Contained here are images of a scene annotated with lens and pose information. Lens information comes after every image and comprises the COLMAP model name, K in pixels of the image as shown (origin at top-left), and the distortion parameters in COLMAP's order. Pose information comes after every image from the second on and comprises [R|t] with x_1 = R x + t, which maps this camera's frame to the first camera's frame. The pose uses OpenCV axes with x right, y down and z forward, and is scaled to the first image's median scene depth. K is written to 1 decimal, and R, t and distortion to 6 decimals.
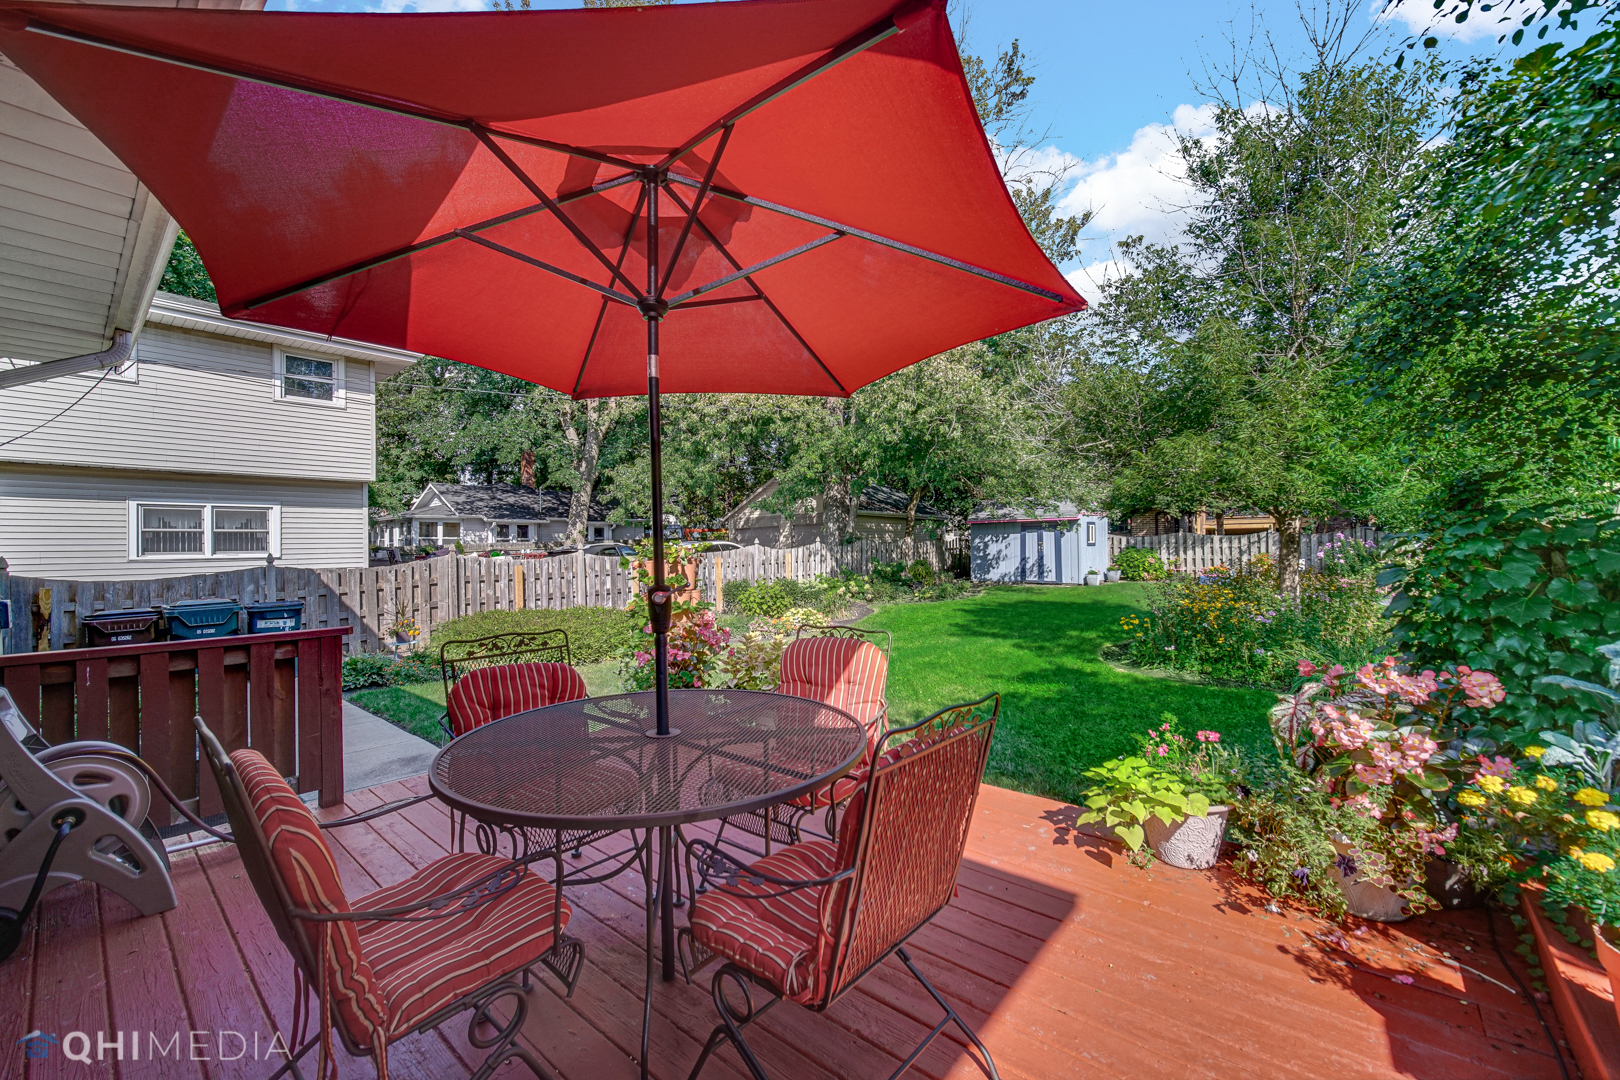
lens RADIAL K [[644.9, 0, 809.9], [0, 644.9, 543.9], [0, 0, 1]] dist [-0.007758, 0.003140]
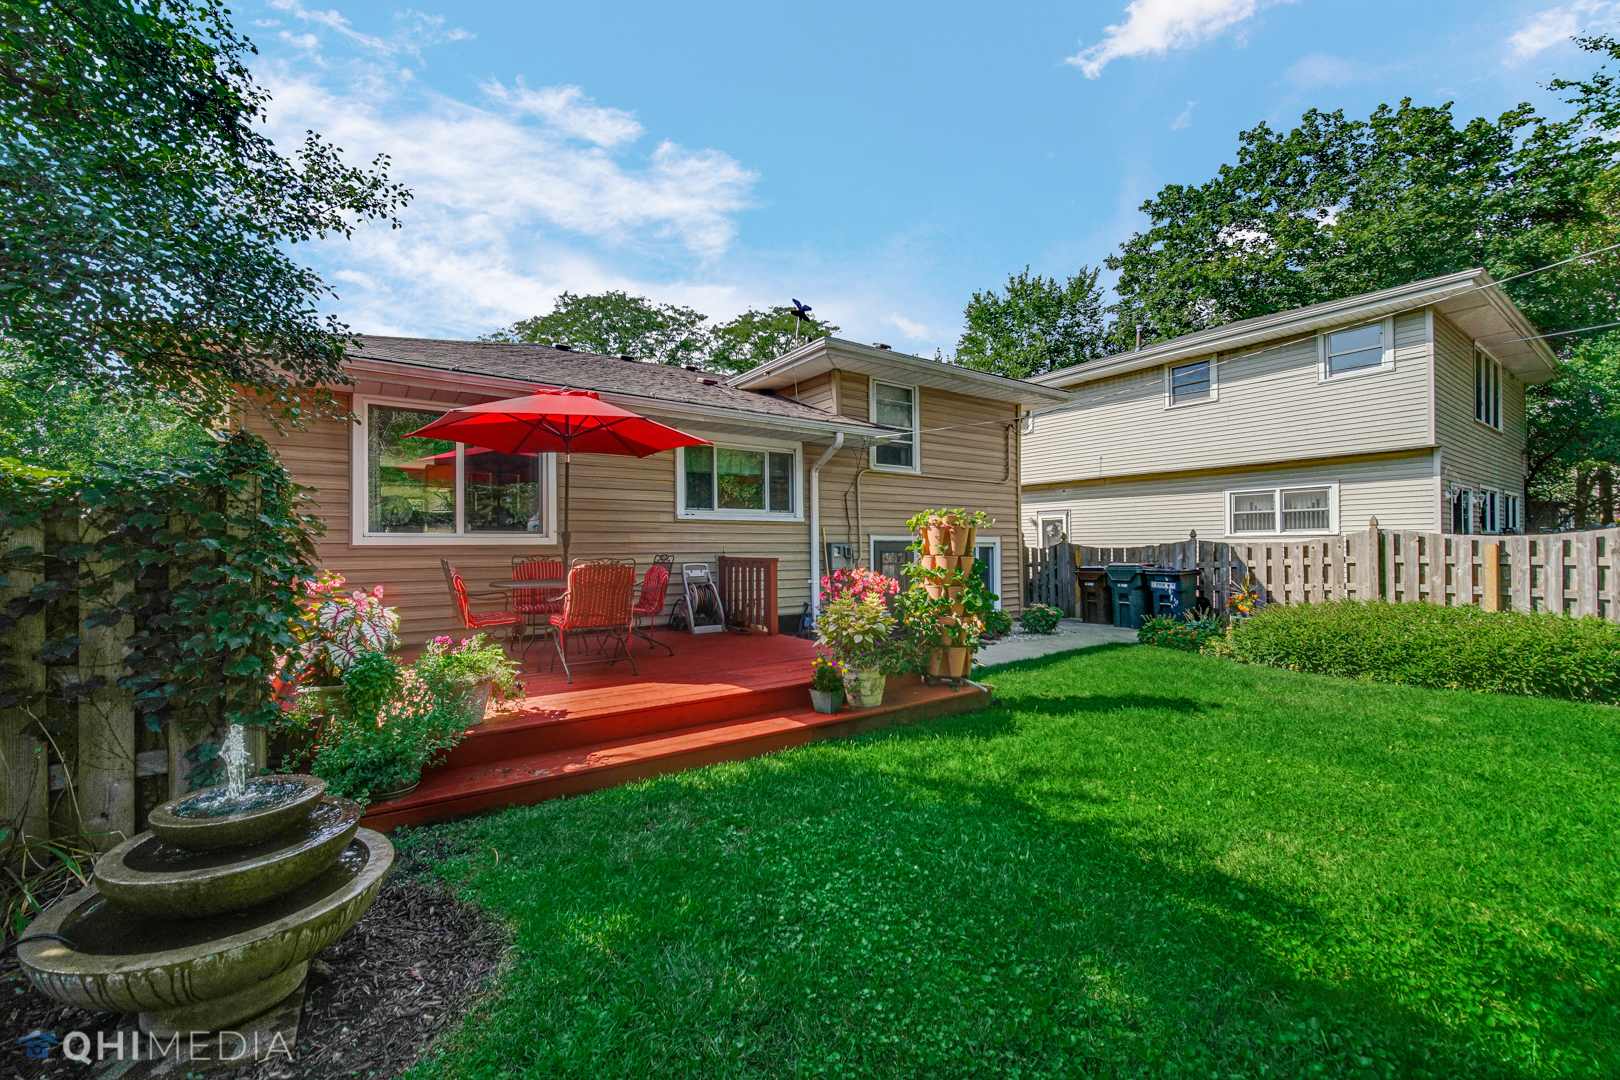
lens RADIAL K [[644.9, 0, 809.9], [0, 644.9, 543.9], [0, 0, 1]] dist [-0.007758, 0.003140]
pose [[-0.235960, 0.009055, -0.971721, 0.346090], [0.019350, 0.999802, 0.004618, 0.014819], [0.971570, -0.017713, -0.236089, 0.394339]]
